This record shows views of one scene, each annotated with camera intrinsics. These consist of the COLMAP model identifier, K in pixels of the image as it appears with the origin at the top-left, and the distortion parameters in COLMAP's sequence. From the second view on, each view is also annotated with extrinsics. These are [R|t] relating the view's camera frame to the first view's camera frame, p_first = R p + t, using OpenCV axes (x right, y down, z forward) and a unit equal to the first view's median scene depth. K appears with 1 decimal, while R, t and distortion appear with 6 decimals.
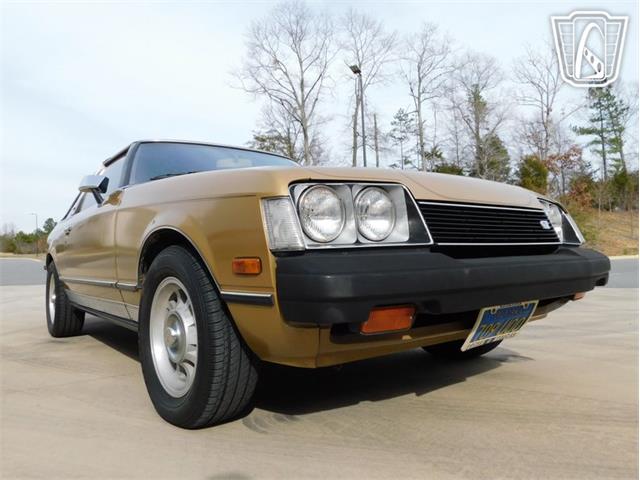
lens RADIAL K [[469.2, 0, 332.9], [0, 469.2, 239.5], [0, 0, 1]] dist [-0.017660, 0.020506]
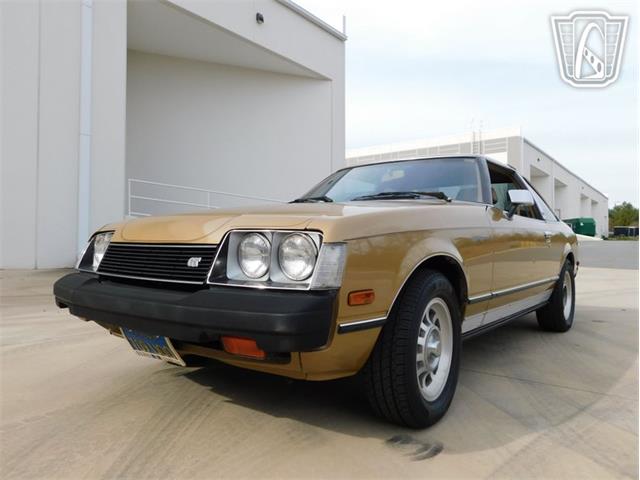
lens RADIAL K [[464.7, 0, 317.6], [0, 464.7, 241.2], [0, 0, 1]] dist [-0.005635, -0.003532]
pose [[0.251368, 0.022837, -0.967622, 1.555488], [0.014187, 0.999527, 0.027276, -0.108619], [0.967788, -0.020584, 0.250925, 1.081521]]
